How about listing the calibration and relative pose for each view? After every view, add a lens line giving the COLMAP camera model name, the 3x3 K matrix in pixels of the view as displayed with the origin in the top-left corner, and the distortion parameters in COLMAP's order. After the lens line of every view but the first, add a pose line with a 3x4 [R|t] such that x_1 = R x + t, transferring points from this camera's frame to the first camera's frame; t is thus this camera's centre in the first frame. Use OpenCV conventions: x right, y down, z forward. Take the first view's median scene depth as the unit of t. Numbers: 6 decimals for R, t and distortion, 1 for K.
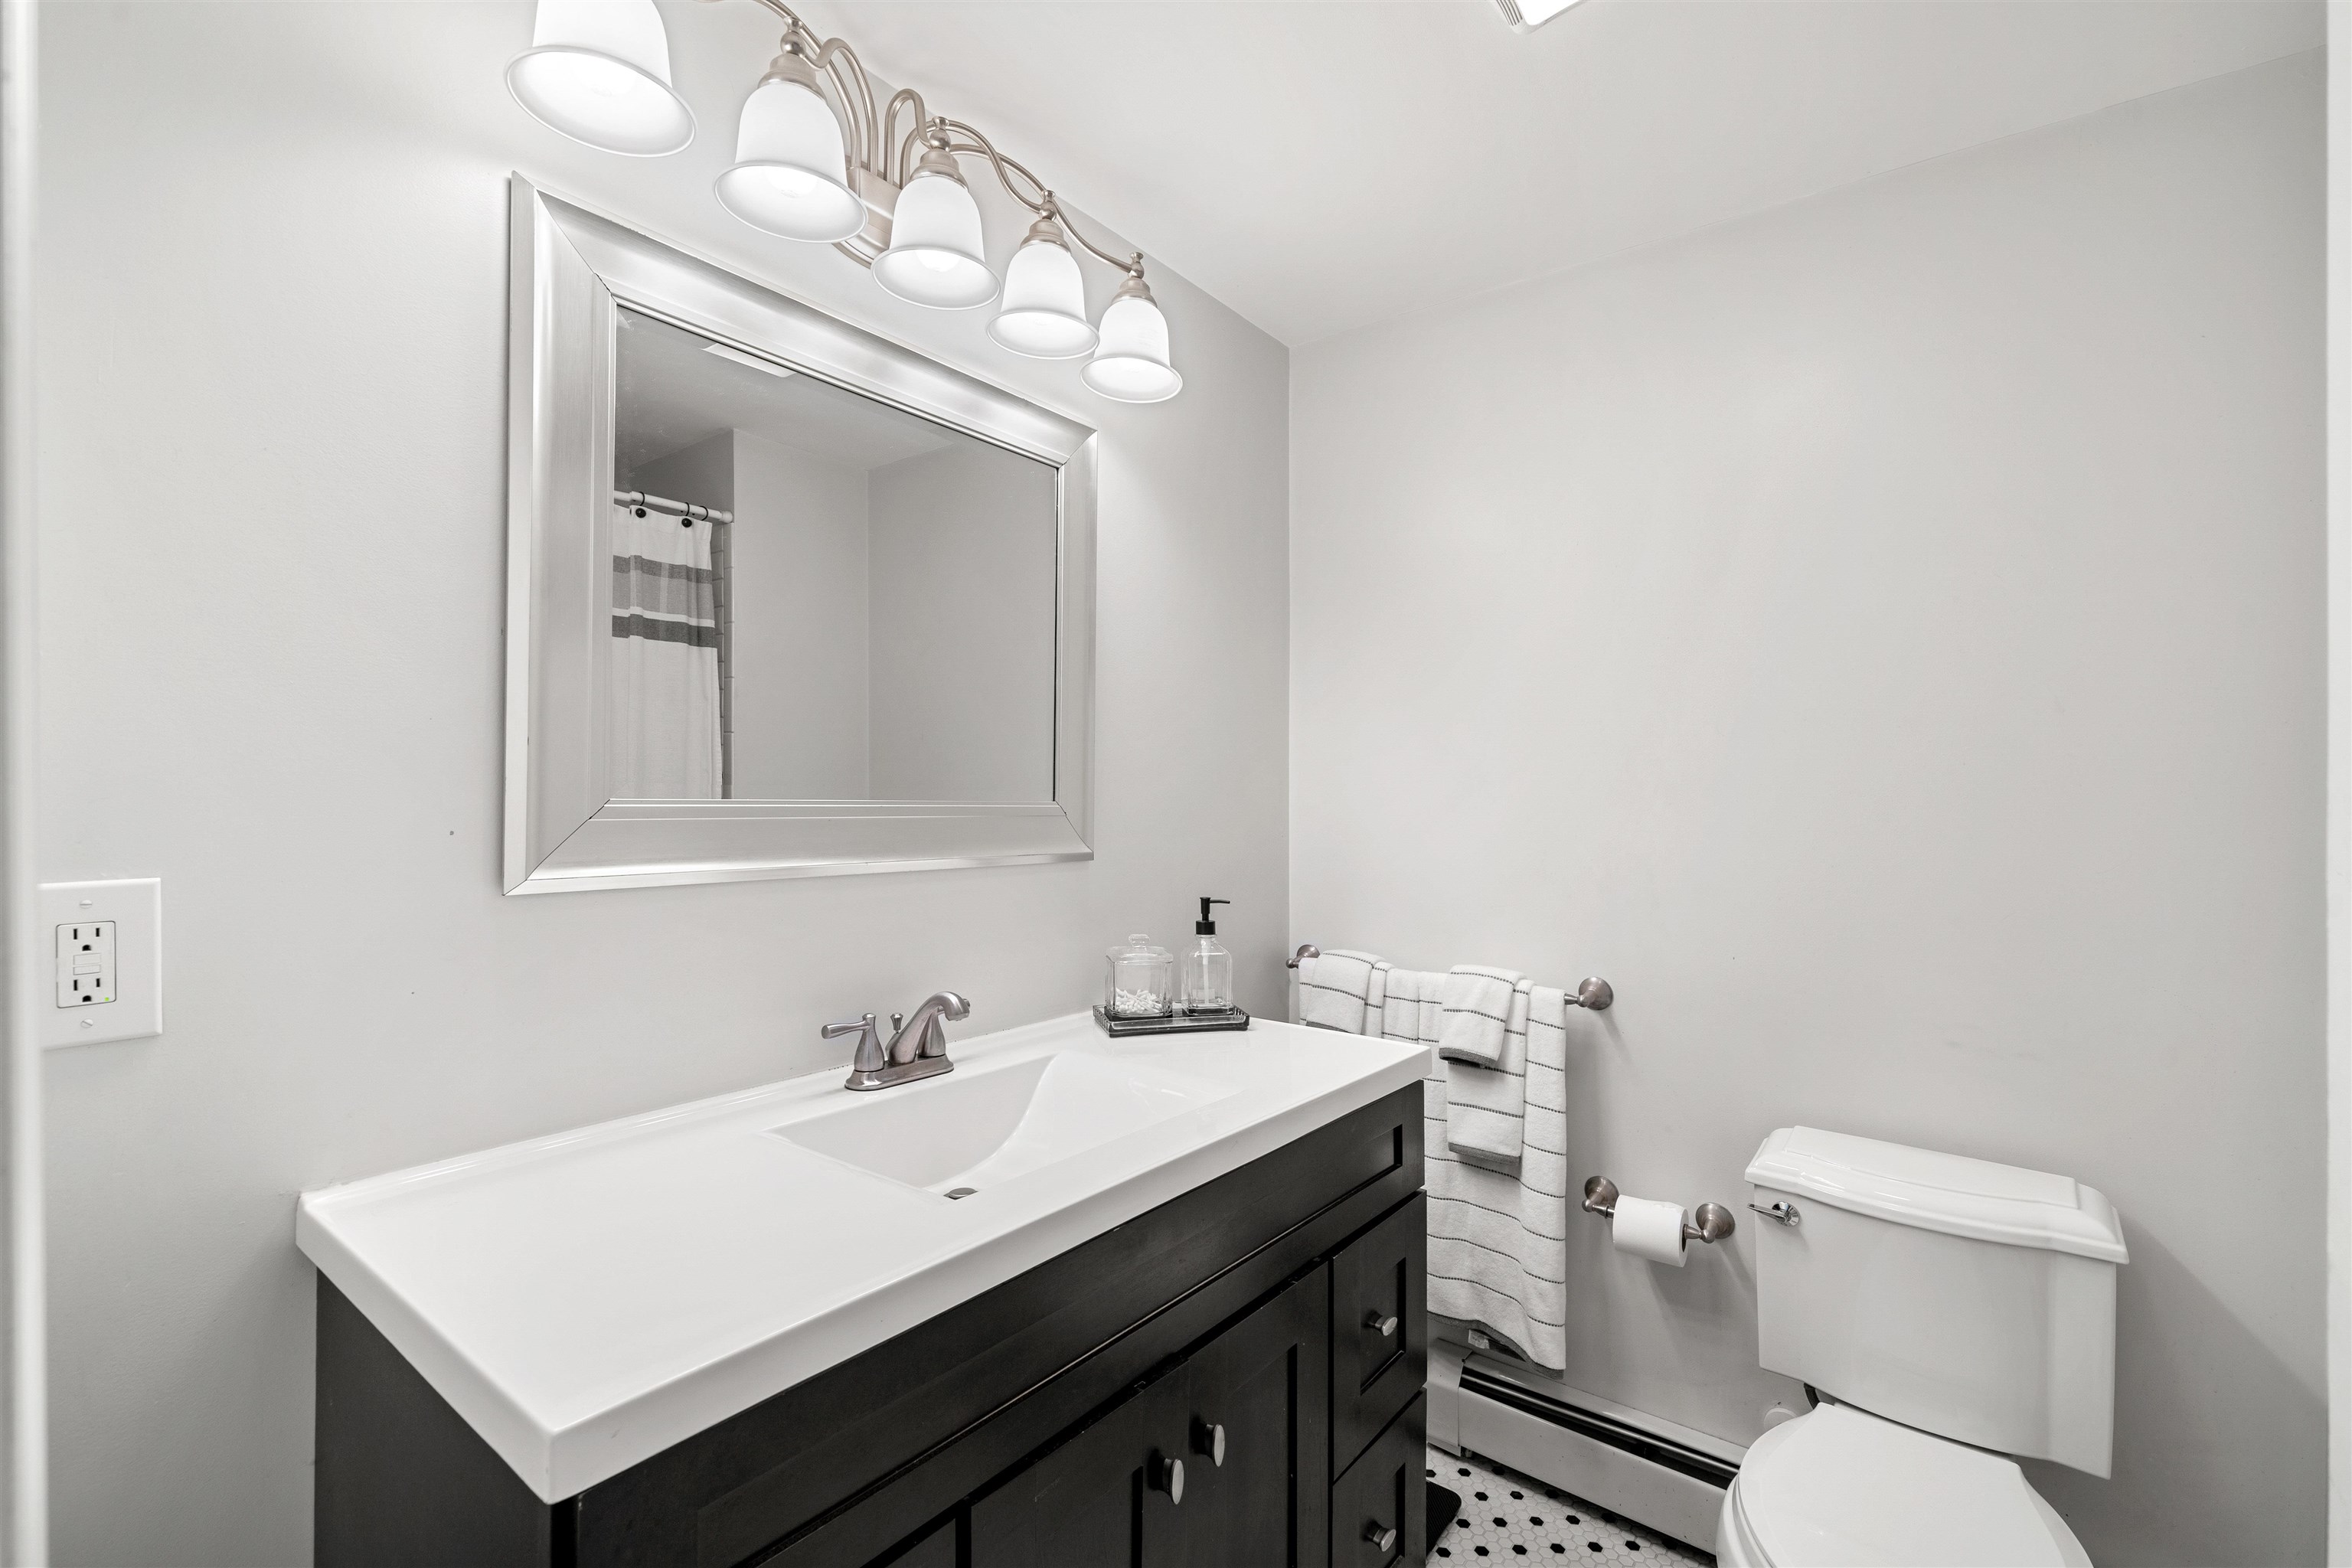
lens RADIAL K [[1029.2, 0, 1170.8], [0, 1029.2, 784.8], [0, 0, 1]] dist [0.001136, -0.000016]
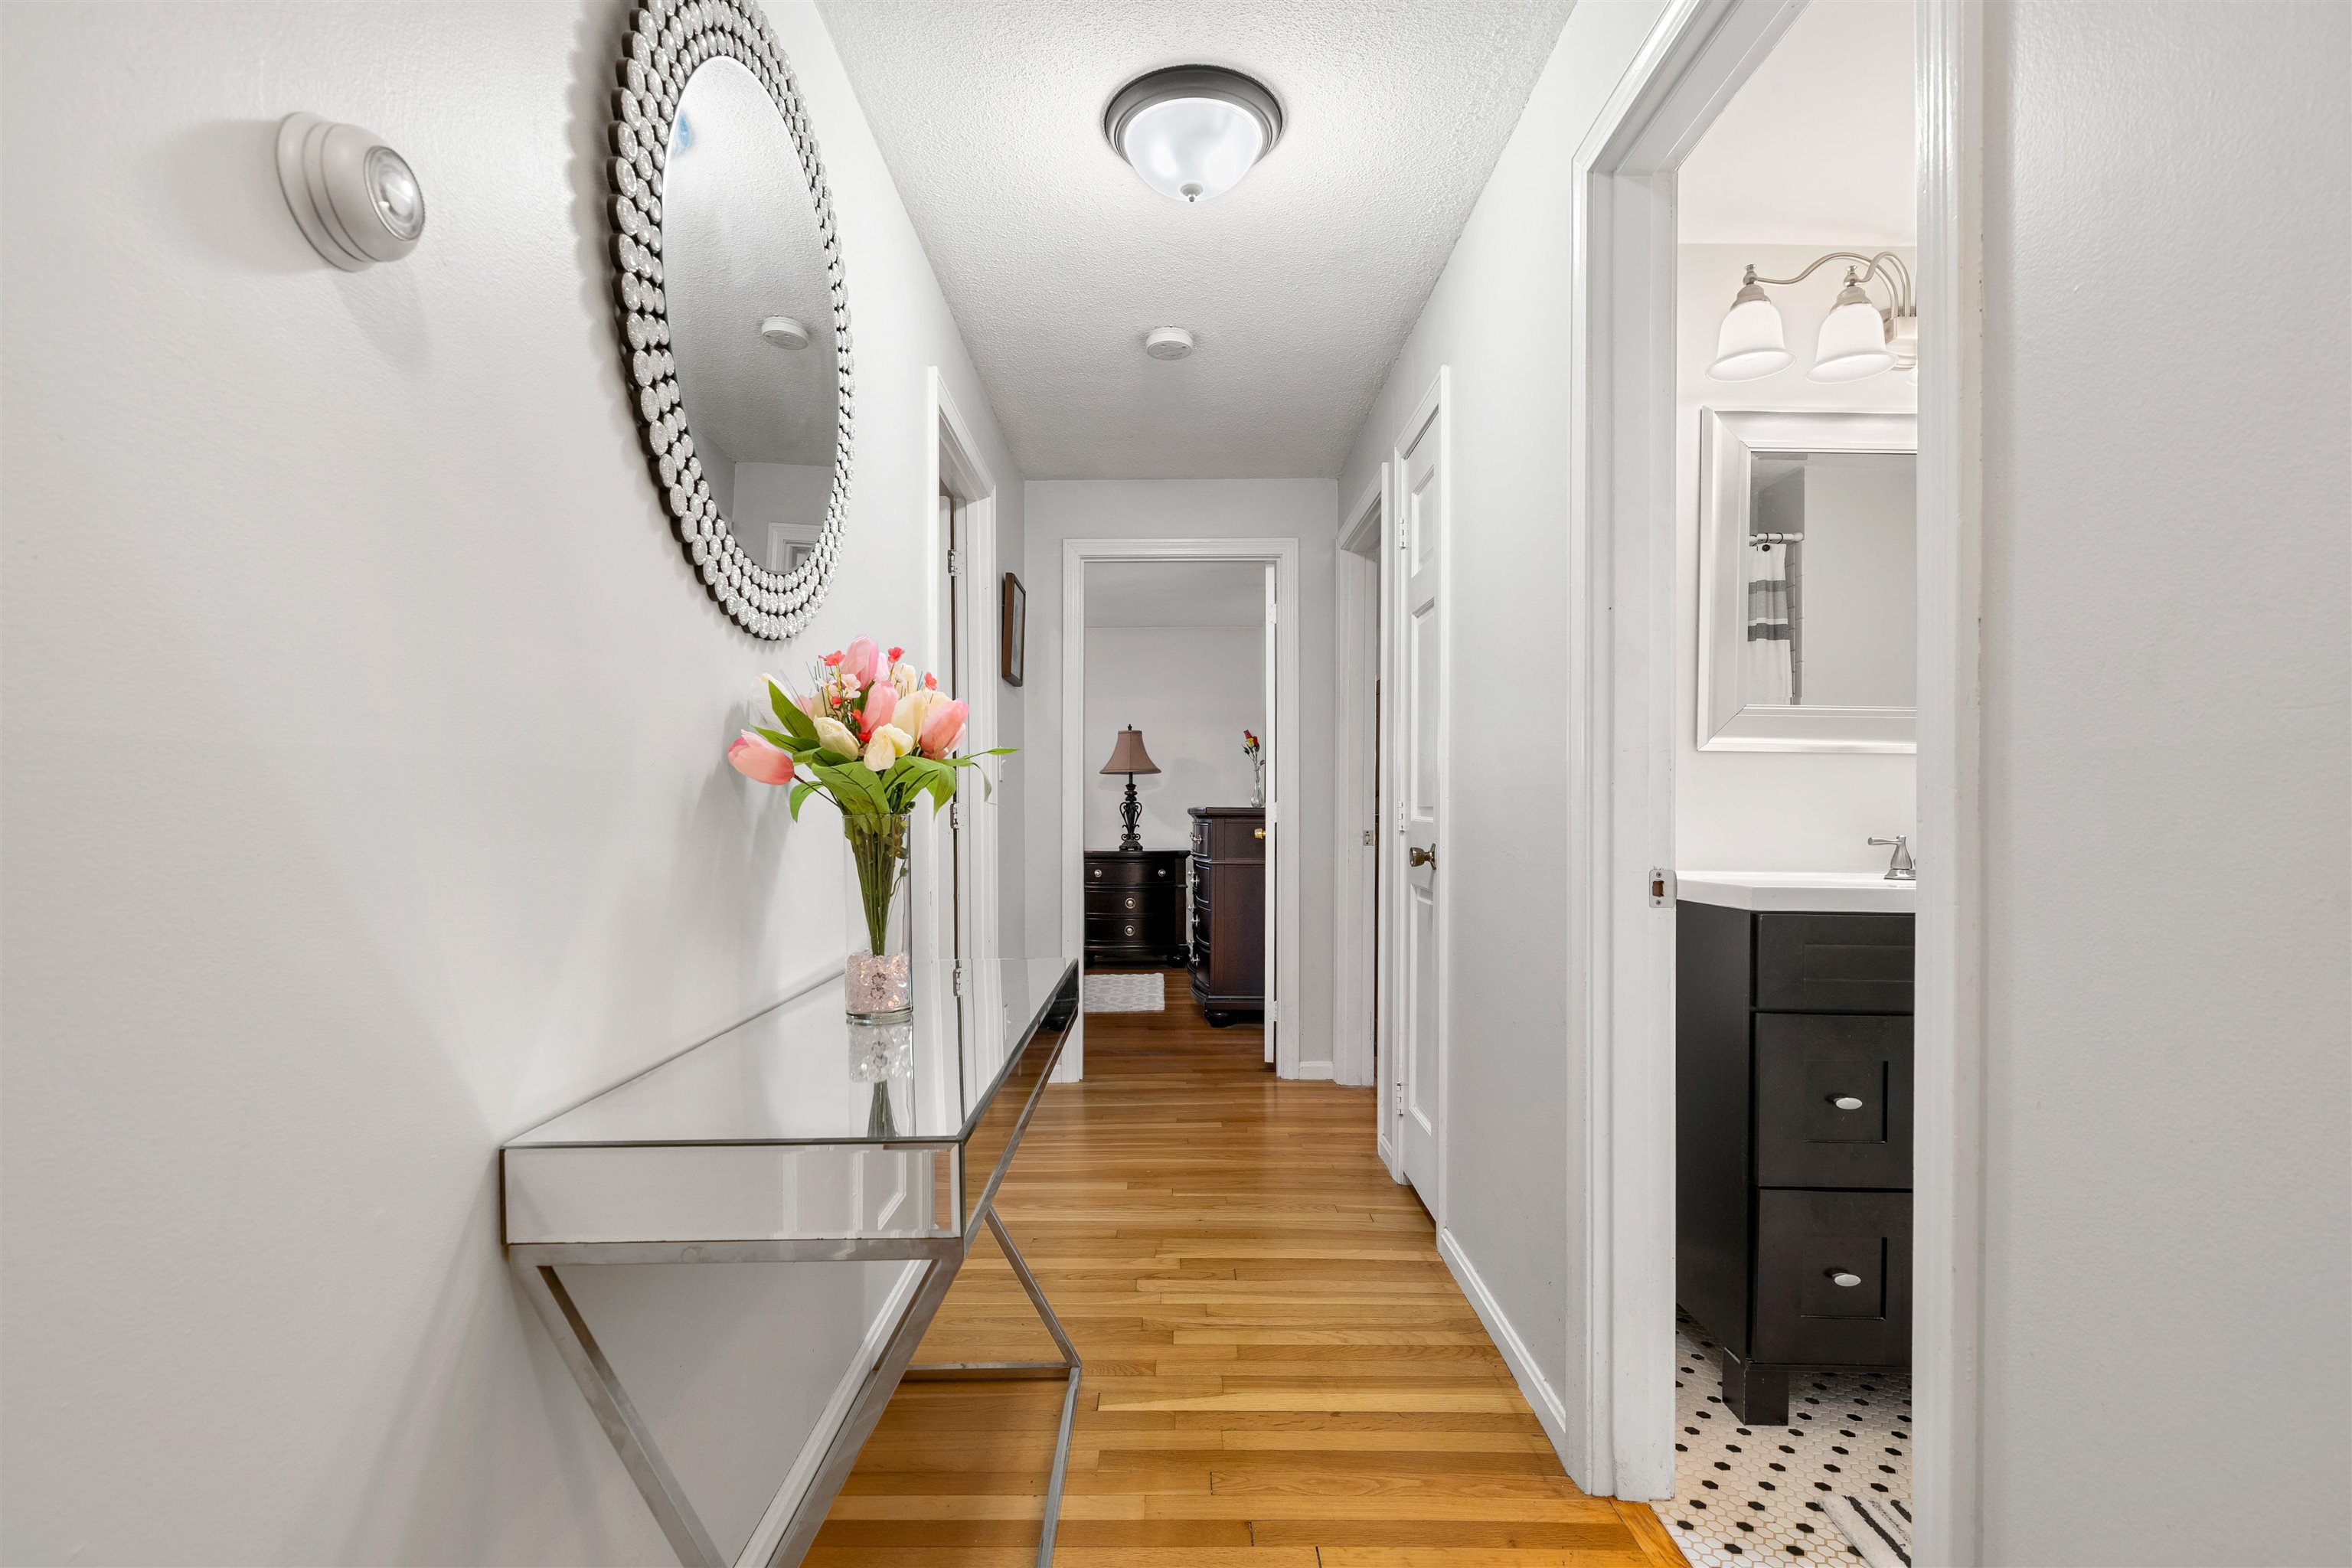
lens RADIAL K [[1101.3, 0, 1175.2], [0, 1101.3, 796.5], [0, 0, 1]] dist [0.002460, 0.000178]
pose [[0.614662, -0.005348, -0.788772, 0.176332], [-0.010069, 0.999842, -0.014625, 0.092331], [0.788726, 0.016931, 0.614512, -0.458372]]
